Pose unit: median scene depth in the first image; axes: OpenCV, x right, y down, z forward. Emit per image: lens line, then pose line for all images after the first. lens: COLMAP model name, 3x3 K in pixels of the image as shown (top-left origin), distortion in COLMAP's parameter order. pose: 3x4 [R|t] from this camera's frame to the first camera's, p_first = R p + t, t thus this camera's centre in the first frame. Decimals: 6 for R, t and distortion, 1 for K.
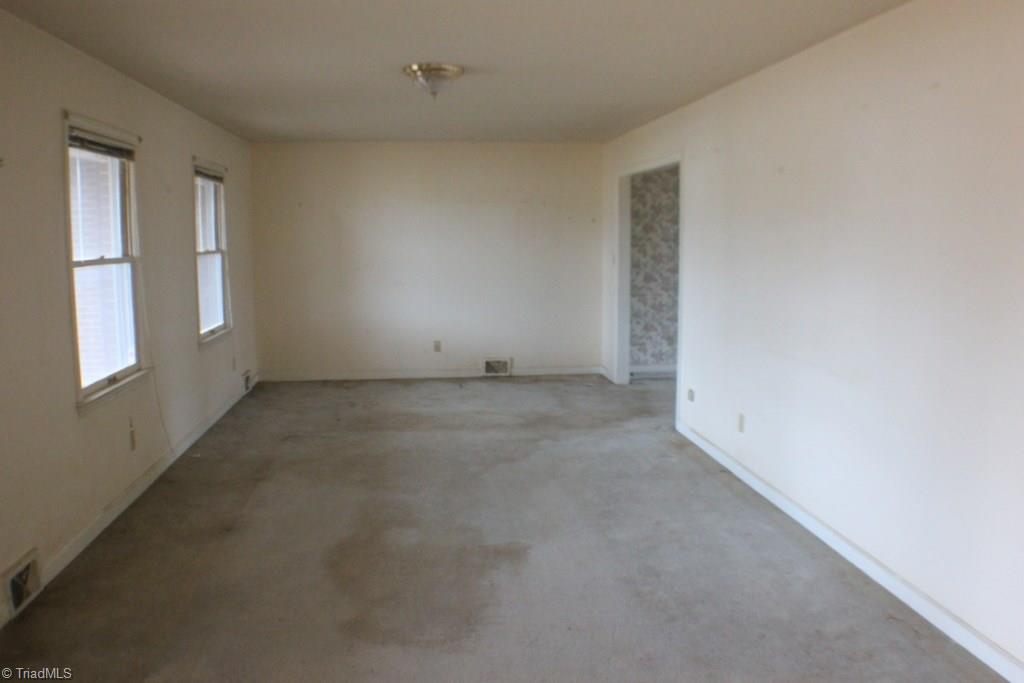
lens RADIAL K [[766.6, 0, 499.0], [0, 766.6, 336.7], [0, 0, 1]] dist [-0.221656, 0.097576]
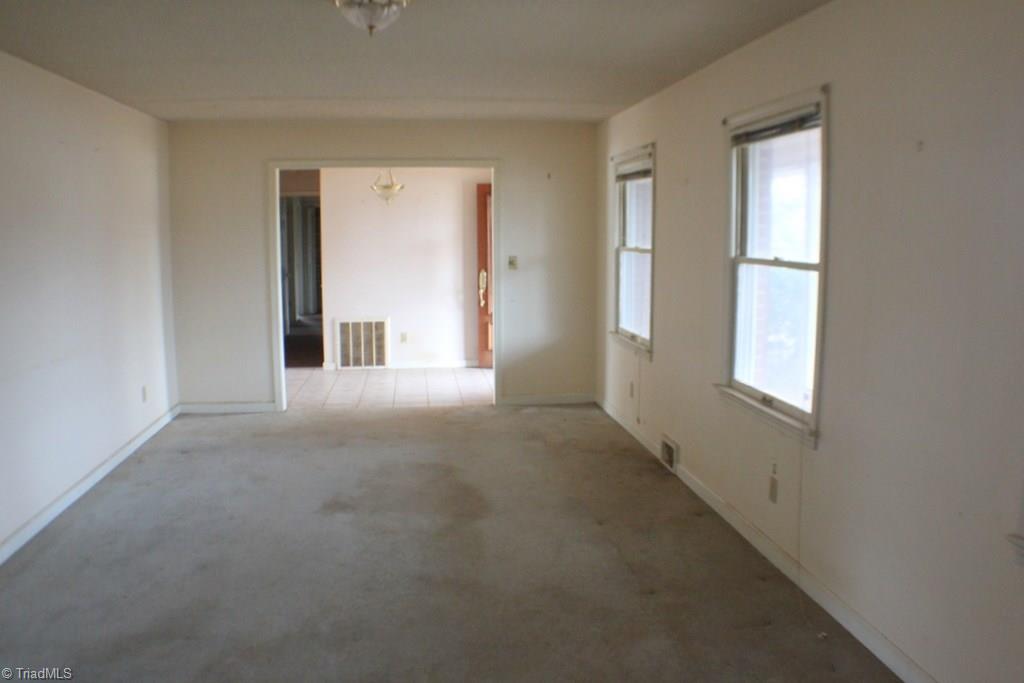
lens RADIAL K [[766.6, 0, 499.0], [0, 766.6, 336.7], [0, 0, 1]] dist [-0.221656, 0.097576]
pose [[-0.999982, 0.005525, -0.002294, -0.223162], [0.004708, 0.963426, 0.267932, -0.263021], [0.003690, 0.267916, -0.963435, 1.909304]]
